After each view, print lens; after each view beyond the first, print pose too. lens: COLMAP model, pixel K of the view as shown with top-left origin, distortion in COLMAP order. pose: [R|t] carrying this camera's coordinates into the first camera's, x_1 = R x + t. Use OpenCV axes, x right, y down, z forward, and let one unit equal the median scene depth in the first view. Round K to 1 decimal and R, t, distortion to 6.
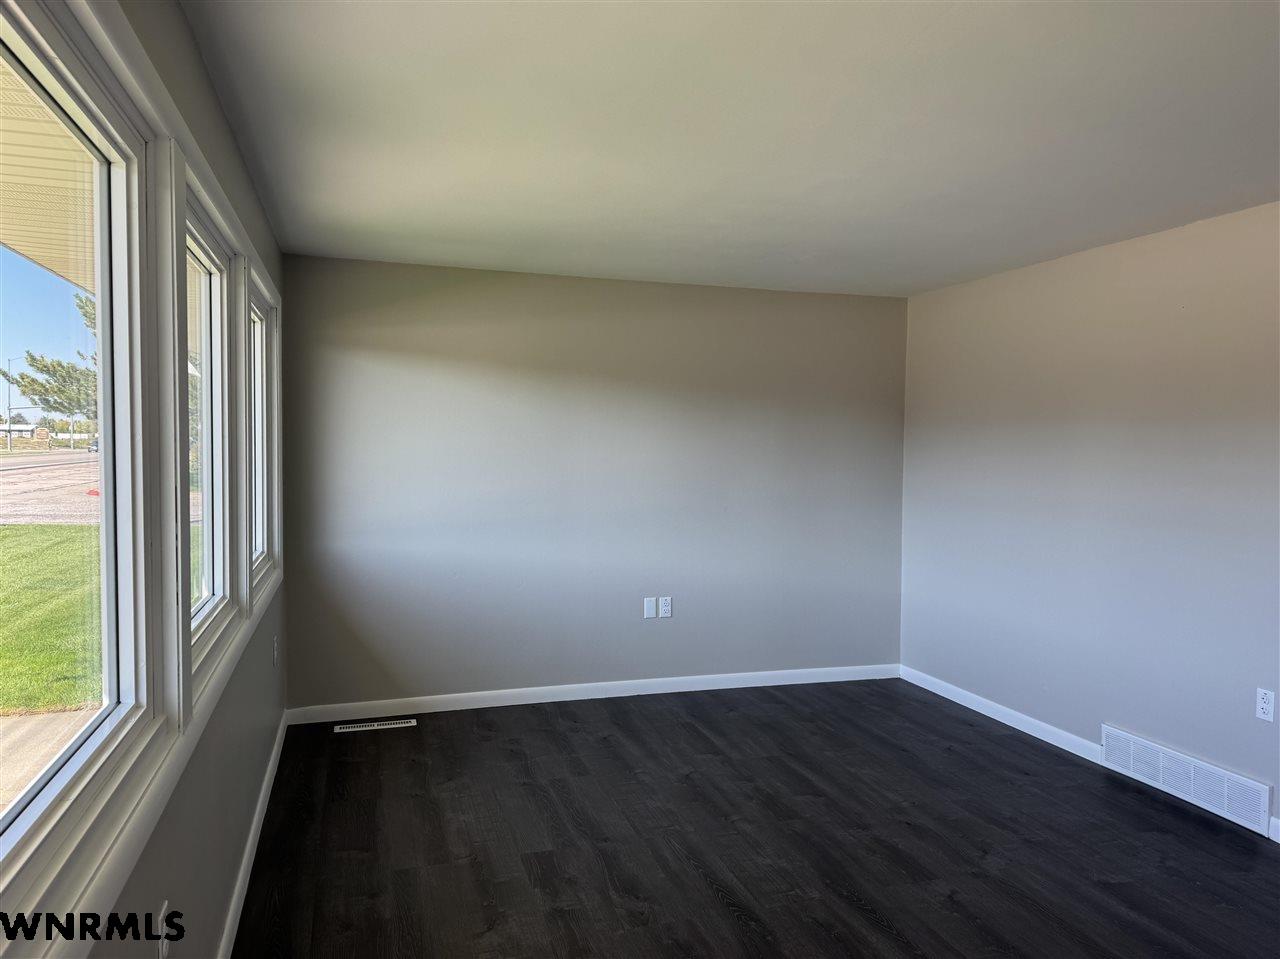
lens RADIAL K [[895.8, 0, 640.9], [0, 895.8, 479.1], [0, 0, 1]] dist [0.053530, -0.055937]
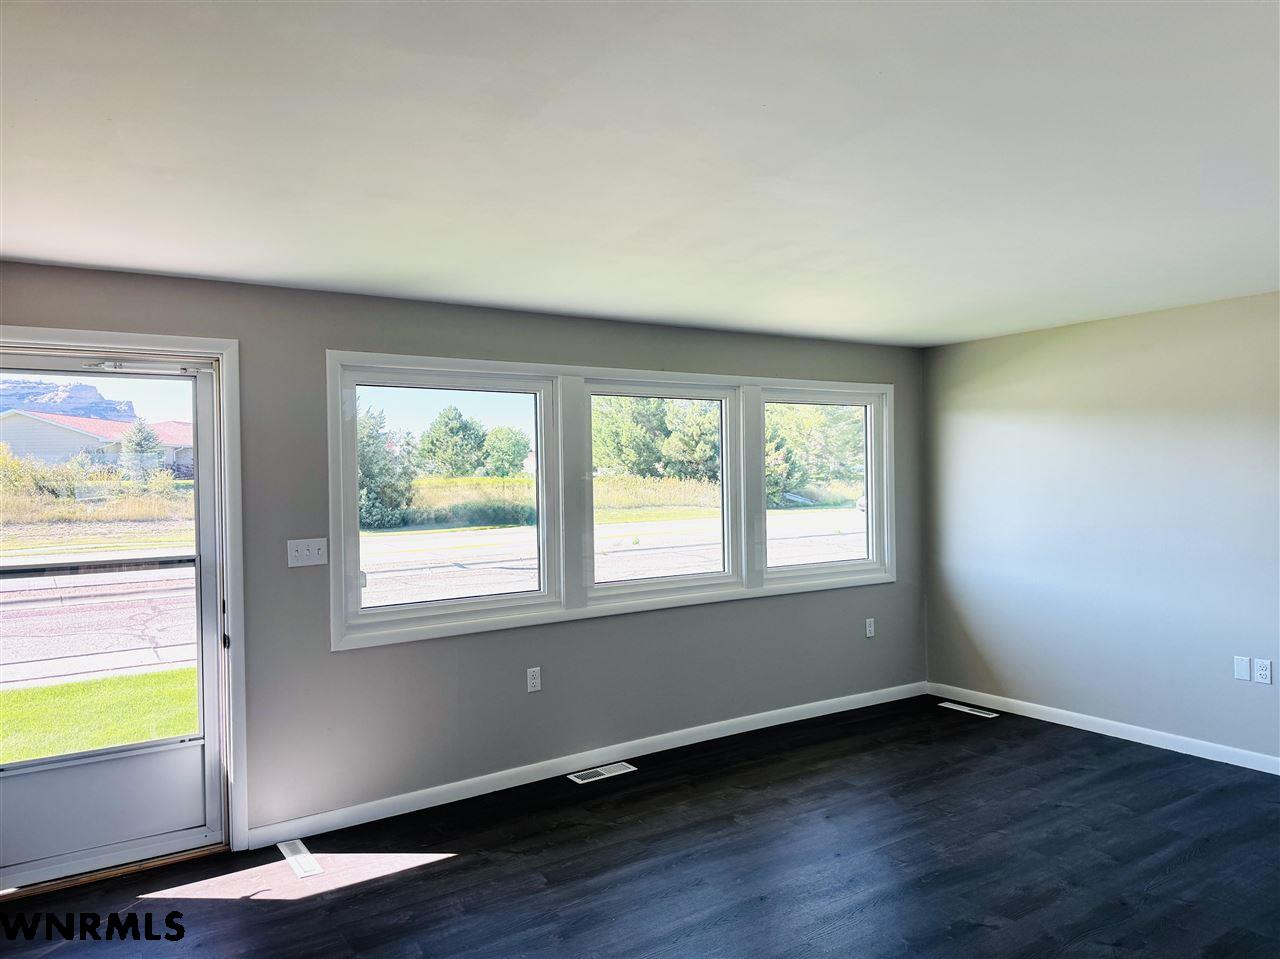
lens RADIAL K [[895.8, 0, 648.2], [0, 895.8, 490.3], [0, 0, 1]] dist [0.053530, -0.055937]
pose [[0.290242, -0.001076, -0.956953, 0.840976], [-0.024471, 0.999664, -0.008546, -0.009501], [0.956640, 0.025898, 0.290118, 0.225992]]
